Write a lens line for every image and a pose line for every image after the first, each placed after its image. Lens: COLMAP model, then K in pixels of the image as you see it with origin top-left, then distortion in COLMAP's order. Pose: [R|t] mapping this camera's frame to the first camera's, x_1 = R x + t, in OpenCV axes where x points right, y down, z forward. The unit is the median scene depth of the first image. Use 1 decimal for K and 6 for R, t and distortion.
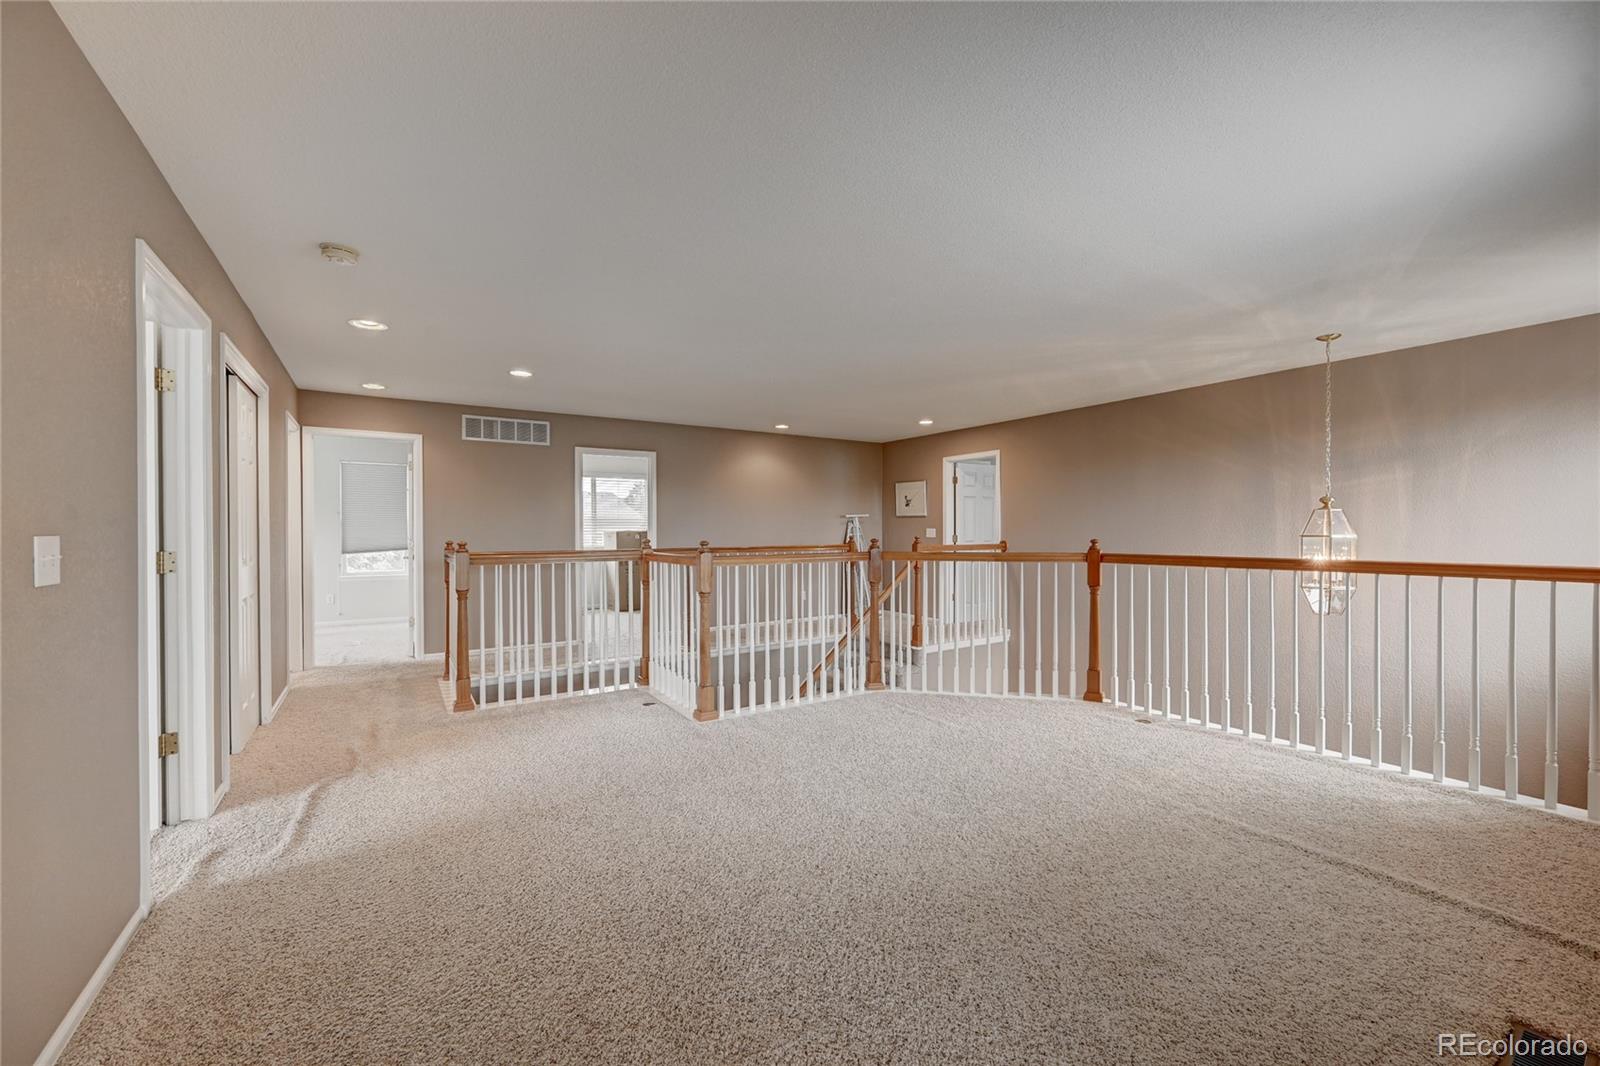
lens RADIAL K [[633.0, 0, 797.5], [0, 633.0, 530.3], [0, 0, 1]] dist [0.001507, 0.000238]
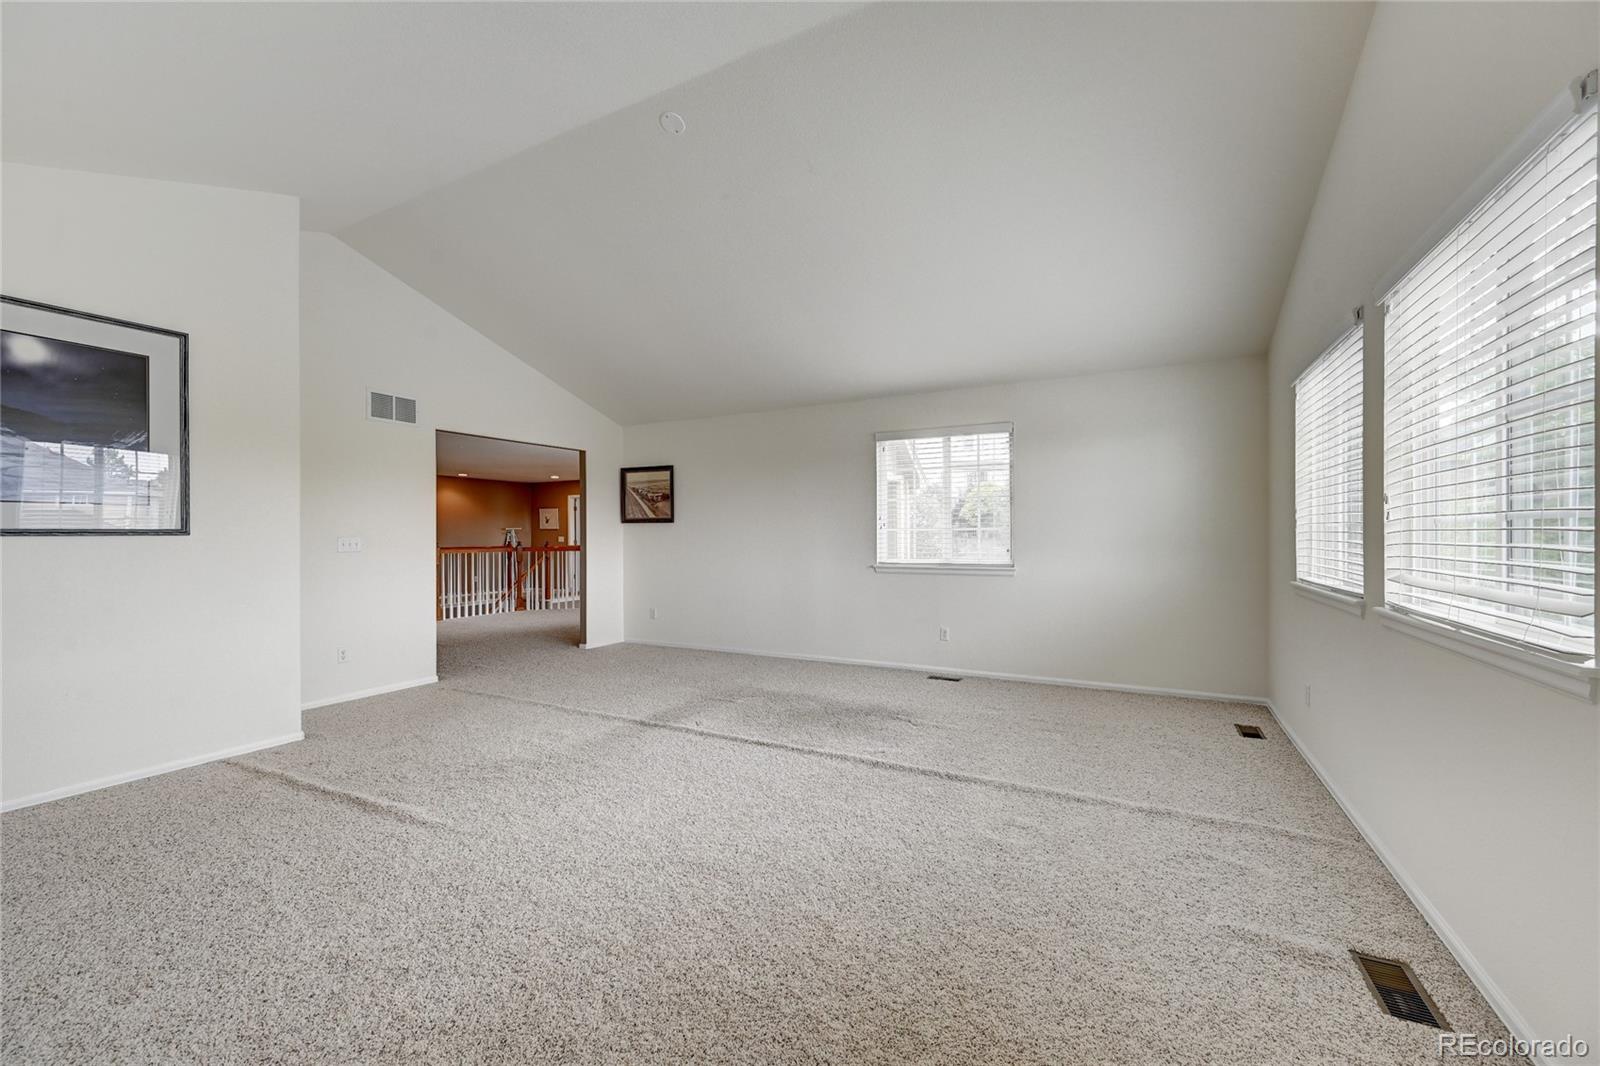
lens RADIAL K [[633.0, 0, 794.1], [0, 633.0, 532.4], [0, 0, 1]] dist [0.001507, 0.000238]
pose [[0.878810, 0.002912, 0.477162, -0.054897], [0.001542, 0.999959, -0.008943, 0.003115], [-0.477168, 0.008595, 0.878770, -0.858069]]
